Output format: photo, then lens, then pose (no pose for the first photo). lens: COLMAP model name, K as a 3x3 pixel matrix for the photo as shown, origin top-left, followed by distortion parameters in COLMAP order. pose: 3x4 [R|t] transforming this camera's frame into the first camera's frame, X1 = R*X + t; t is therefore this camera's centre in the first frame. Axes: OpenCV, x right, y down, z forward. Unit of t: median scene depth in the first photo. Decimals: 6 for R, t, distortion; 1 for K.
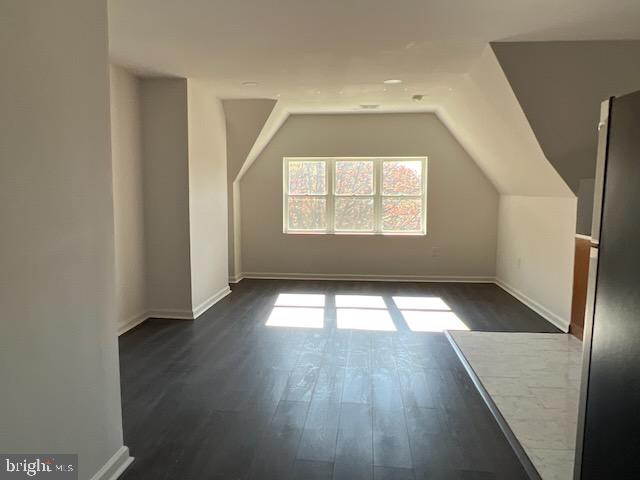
lens RADIAL K [[467.1, 0, 318.3], [0, 467.1, 238.3], [0, 0, 1]] dist [0.001784, -0.002084]
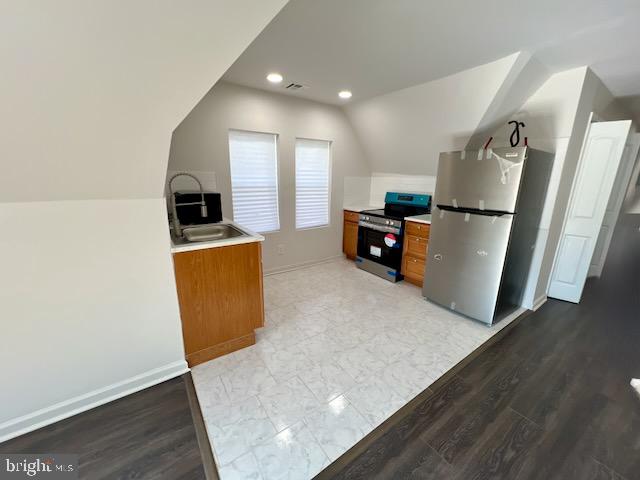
lens RADIAL K [[251.4, 0, 319.9], [0, 251.4, 238.1], [0, 0, 1]] dist [-0.005360, -0.000655]
pose [[-0.656786, -0.194217, 0.728637, 0.076733], [0.056146, 0.950986, 0.304093, -0.079619], [-0.751984, 0.240634, -0.613690, 0.649022]]
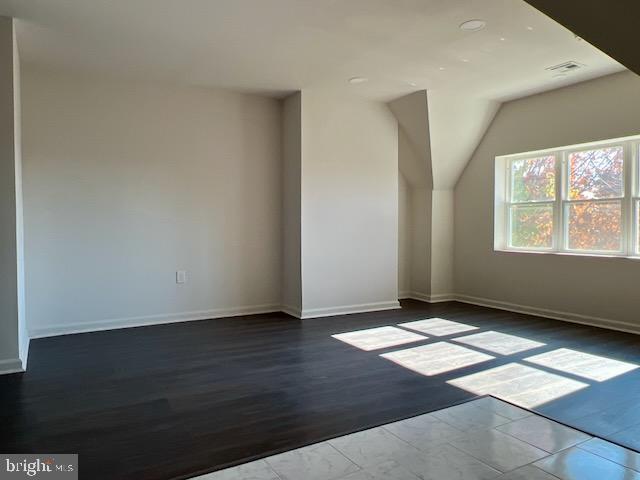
lens RADIAL K [[467.1, 0, 315.0], [0, 467.1, 242.7], [0, 0, 1]] dist [0.001784, -0.002084]
pose [[0.577978, 0.024752, -0.815677, 0.410468], [-0.073824, 0.997027, -0.022056, 0.016777], [0.812706, 0.072965, 0.578087, 0.284198]]
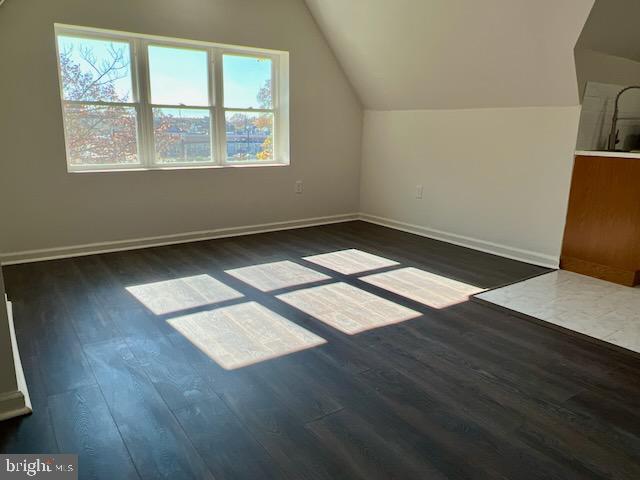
lens RADIAL K [[467.1, 0, 321.8], [0, 467.1, 237.2], [0, 0, 1]] dist [0.001784, -0.002084]
pose [[0.755397, -0.137223, 0.640738, -0.209553], [0.048114, 0.986803, 0.154613, -0.005676], [-0.653499, -0.085966, 0.752030, 0.402392]]
